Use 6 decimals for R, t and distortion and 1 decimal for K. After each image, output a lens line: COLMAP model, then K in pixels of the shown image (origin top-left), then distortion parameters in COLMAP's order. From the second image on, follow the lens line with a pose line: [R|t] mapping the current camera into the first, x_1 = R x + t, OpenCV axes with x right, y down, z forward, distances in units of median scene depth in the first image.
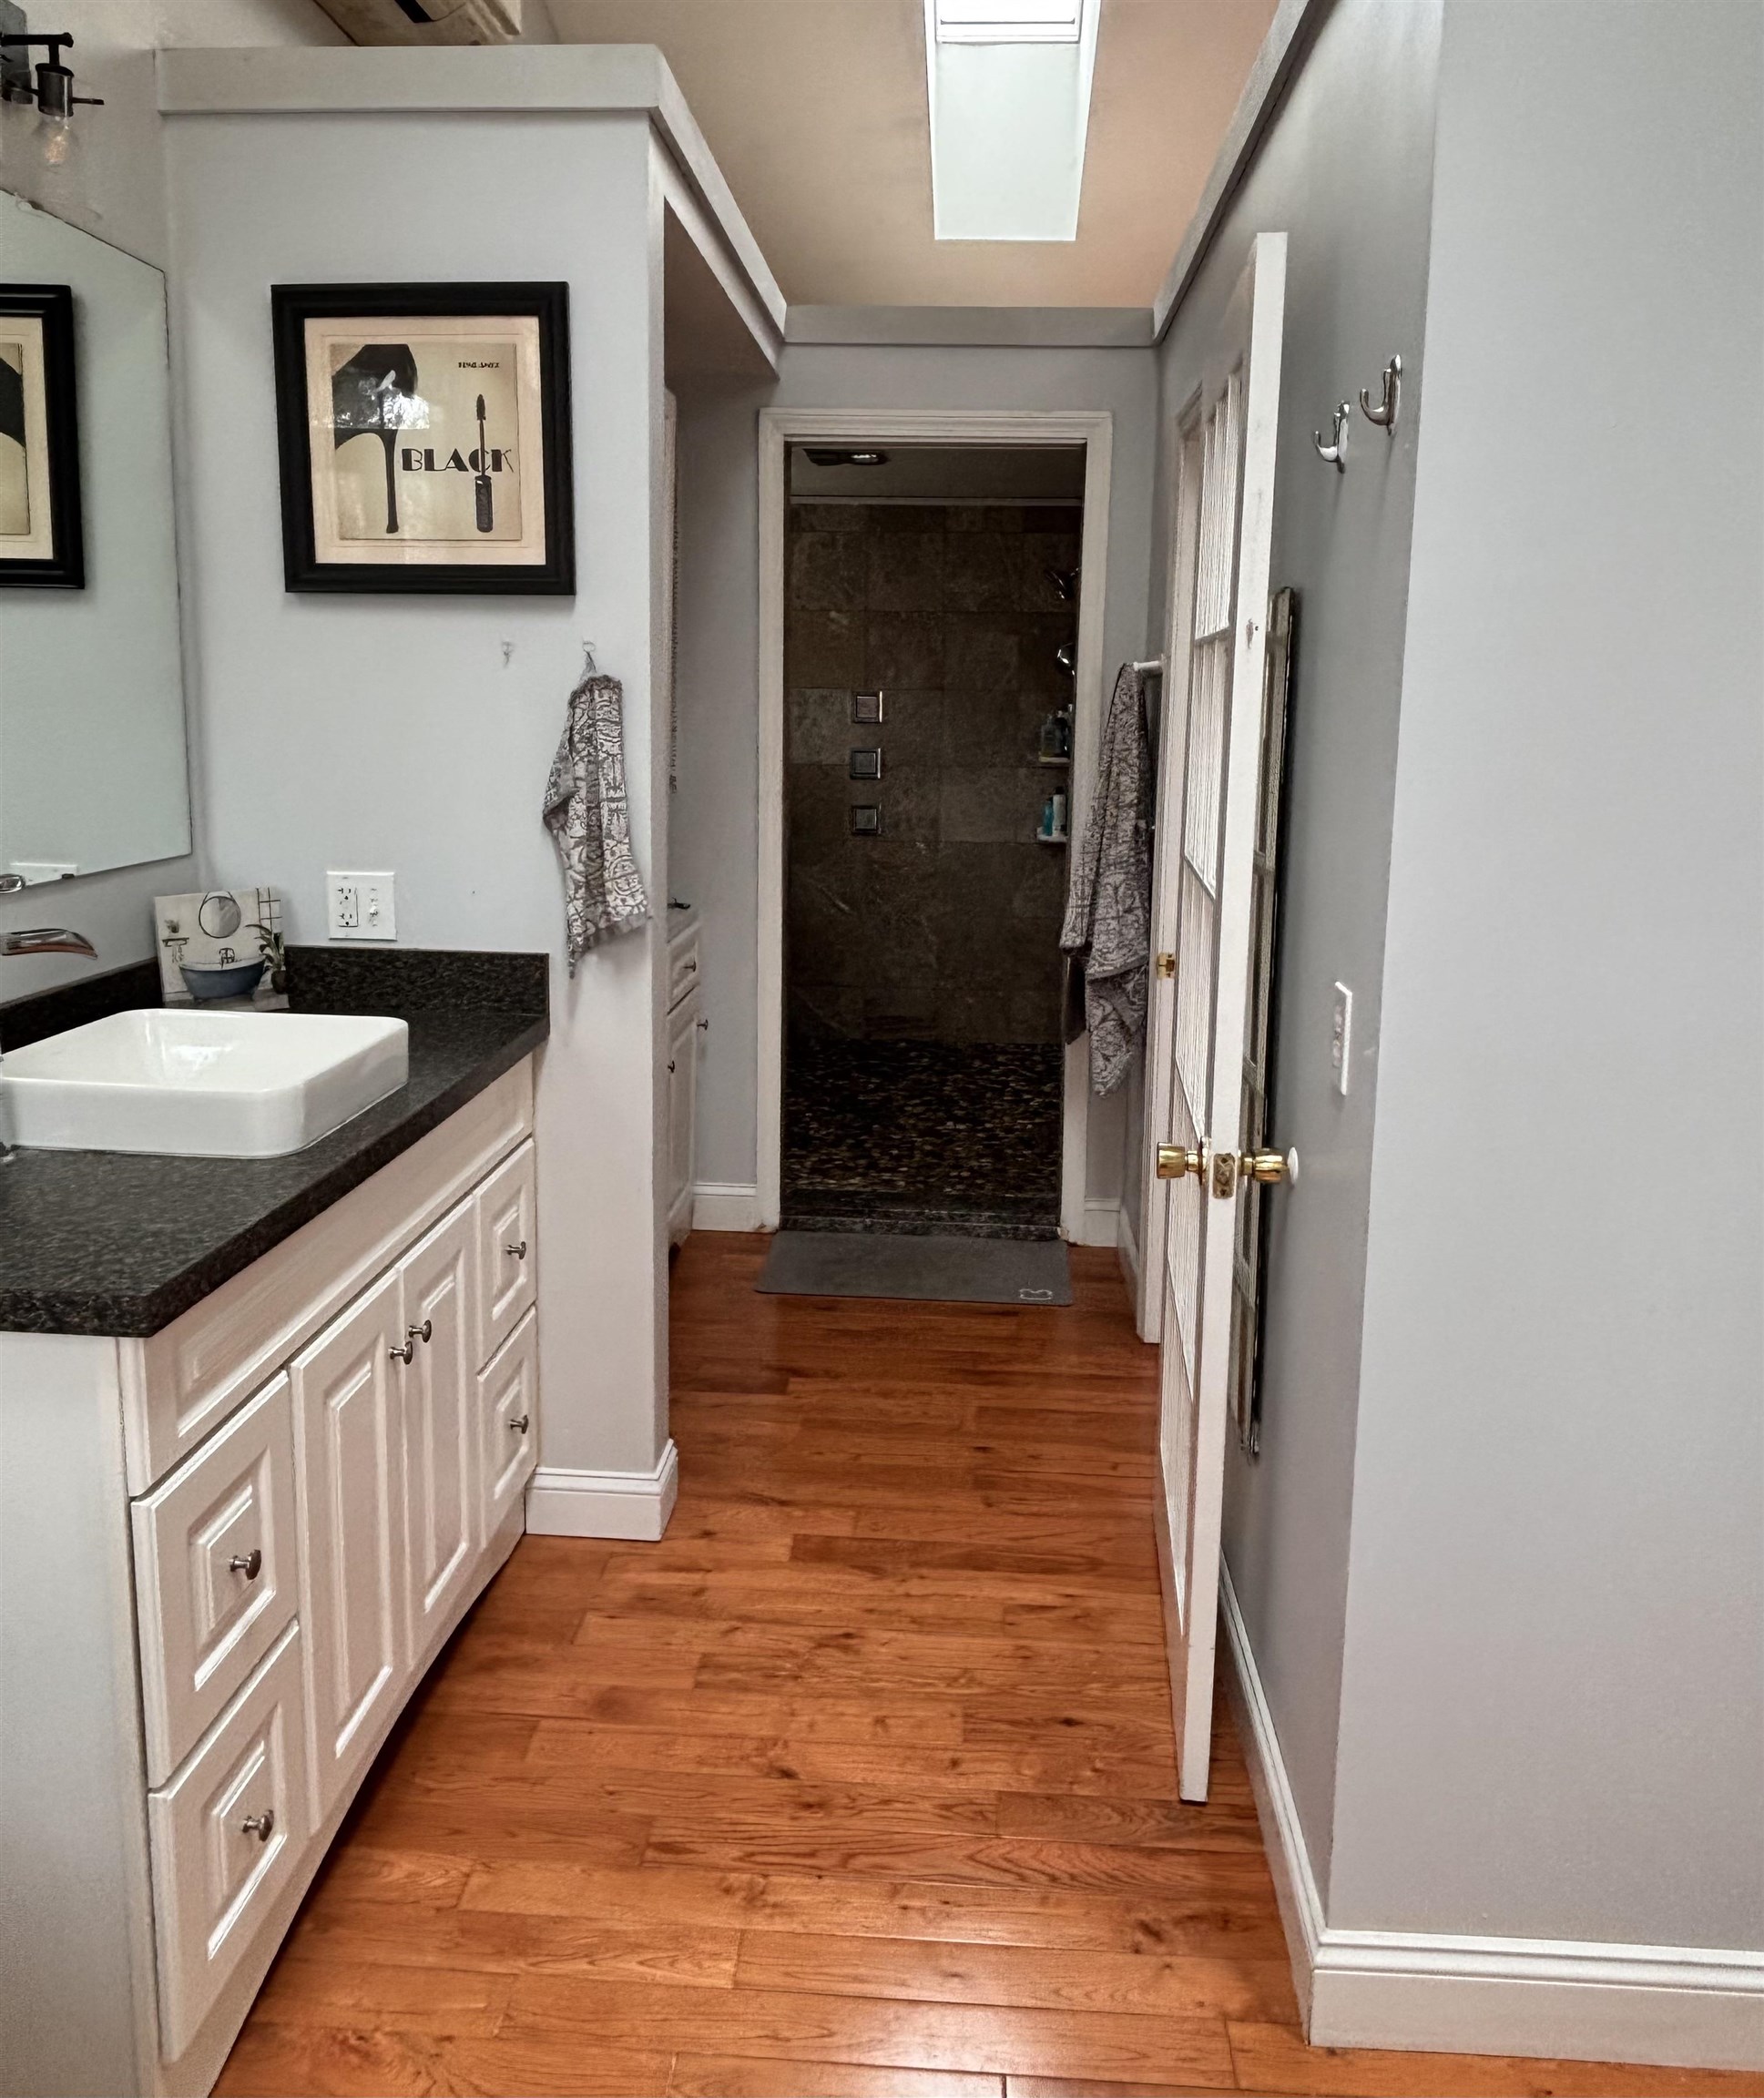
lens RADIAL K [[1934.0, 0, 872.5], [0, 1934.0, 1044.8], [0, 0, 1]] dist [-0.012466, 0.000000]
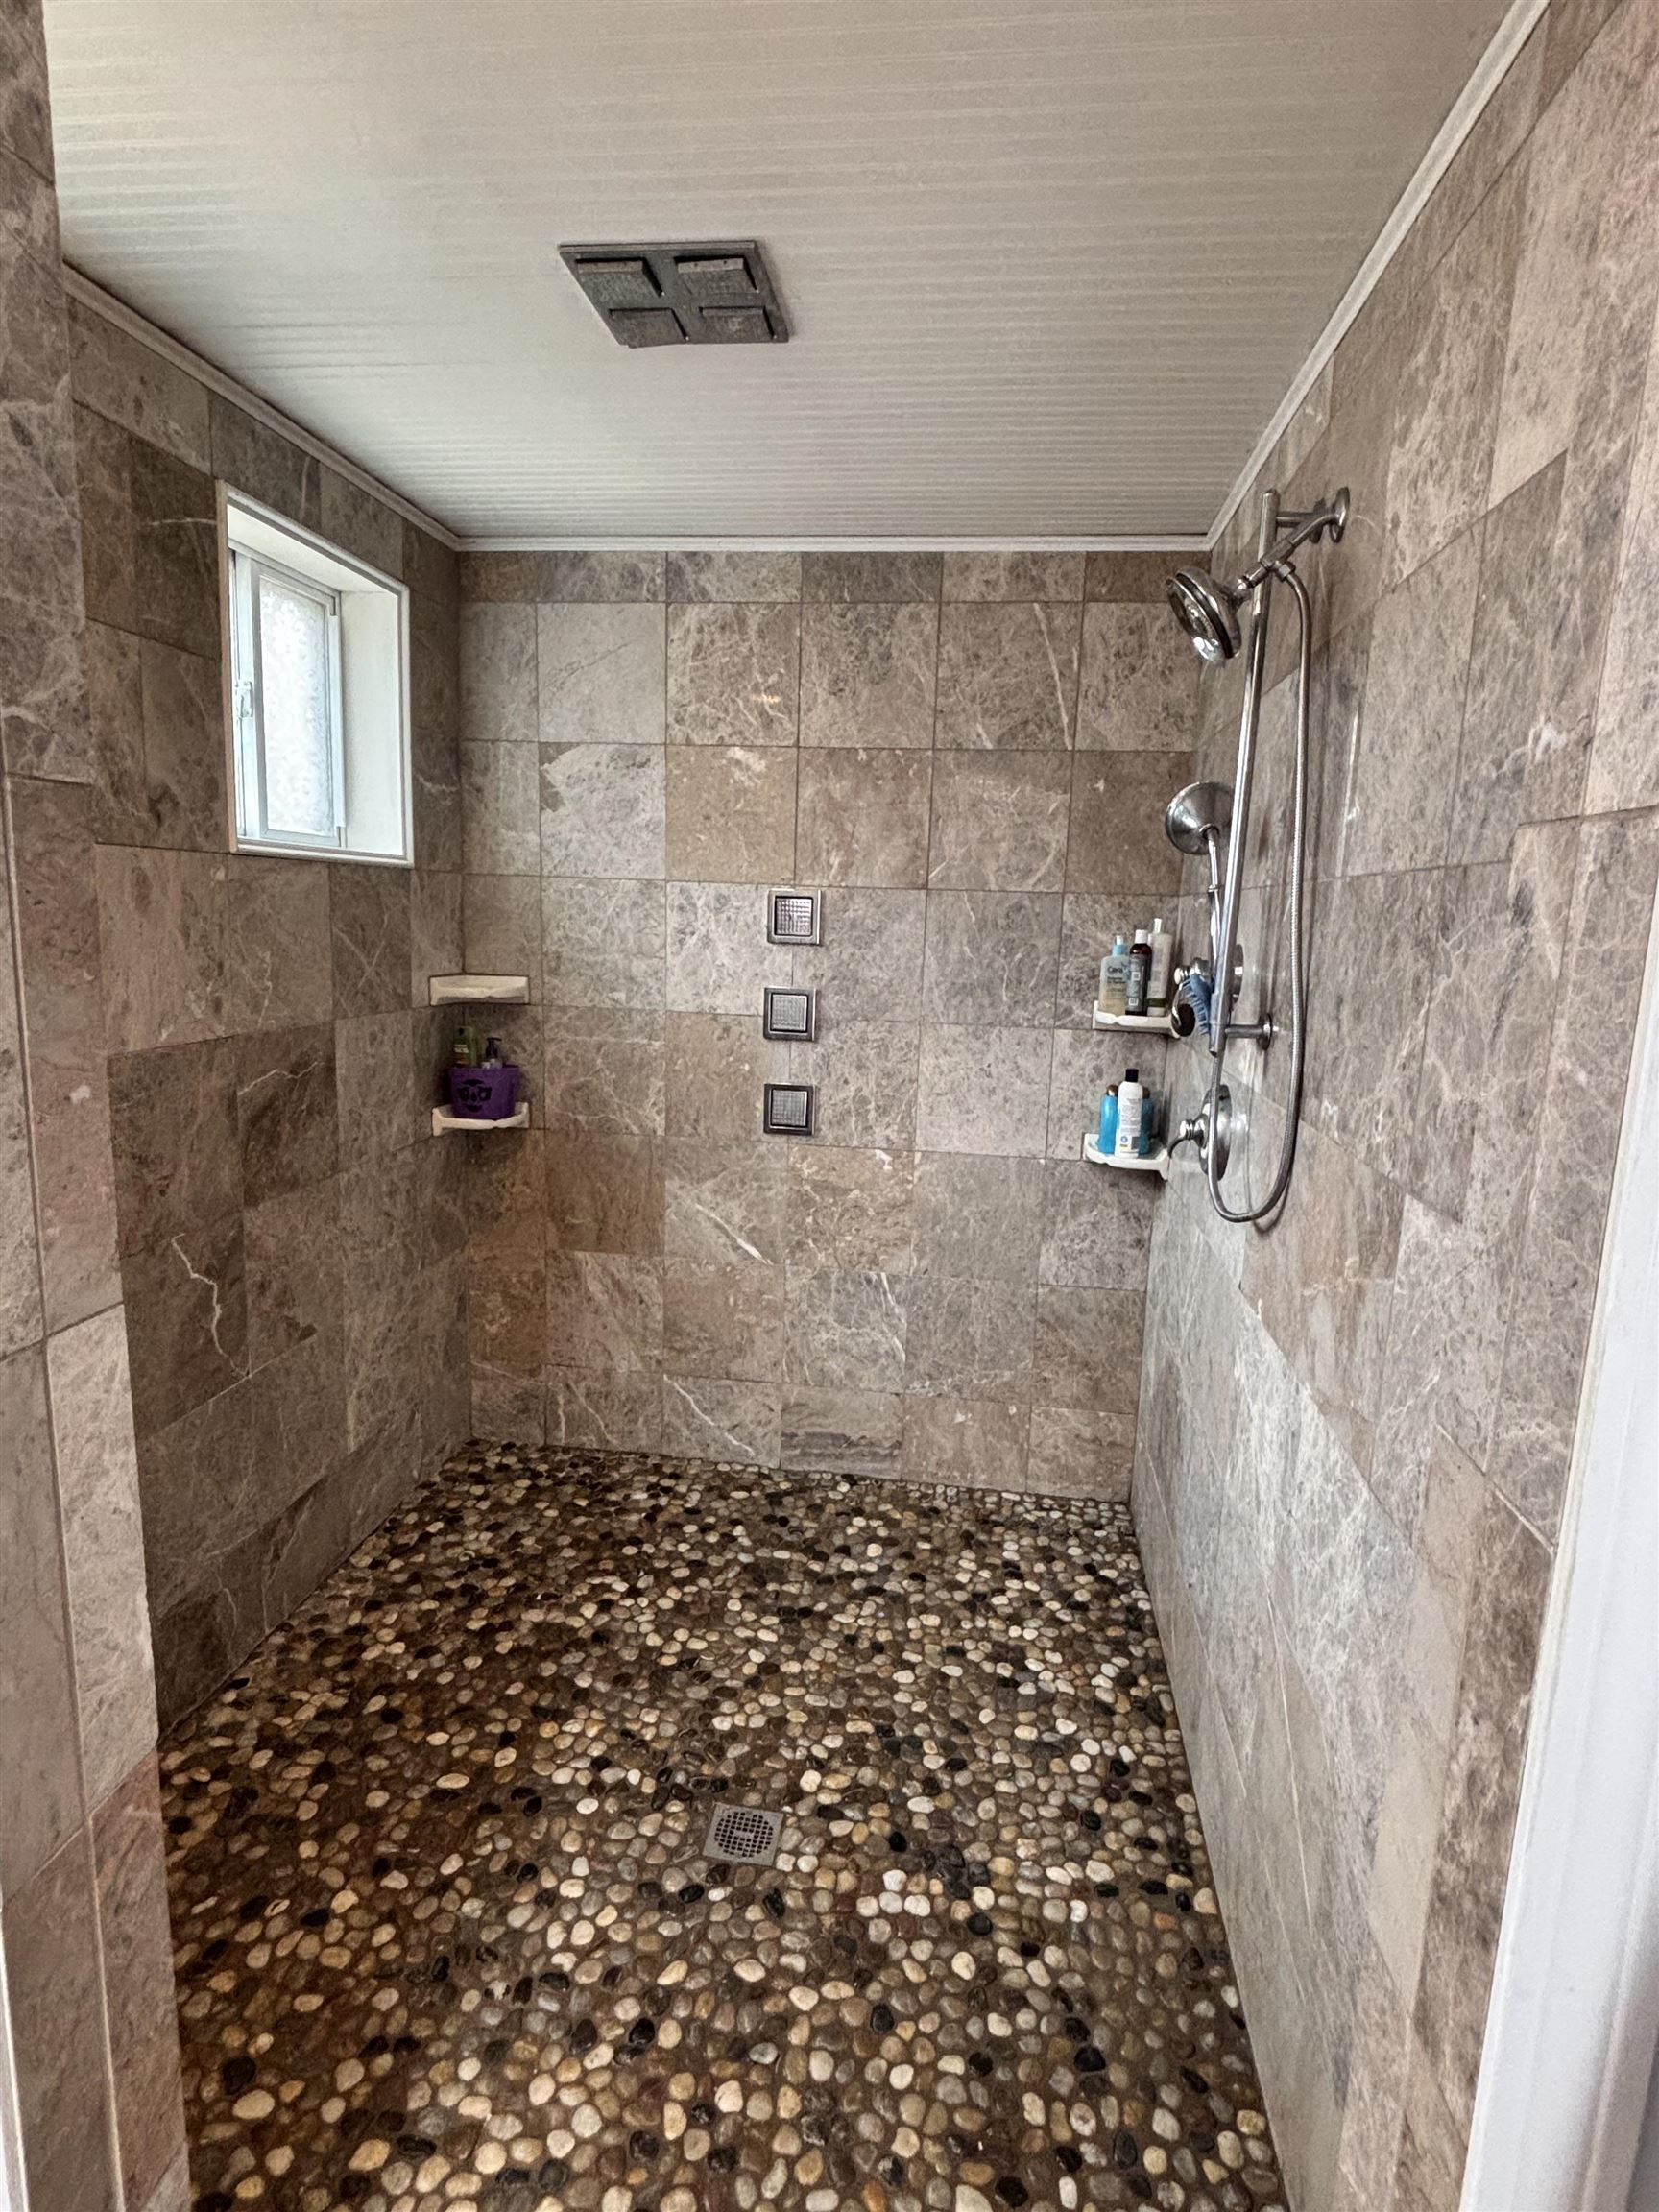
lens RADIAL K [[1165.3, 0, 841.8], [0, 1165.3, 1108.1], [0, 0, 1]] dist [0.024723, 0.000454]
pose [[0.997097, 0.033339, -0.068448, 0.036591], [-0.034204, 0.999349, -0.011510, -0.114336], [0.068020, 0.013817, 0.997588, 0.655449]]
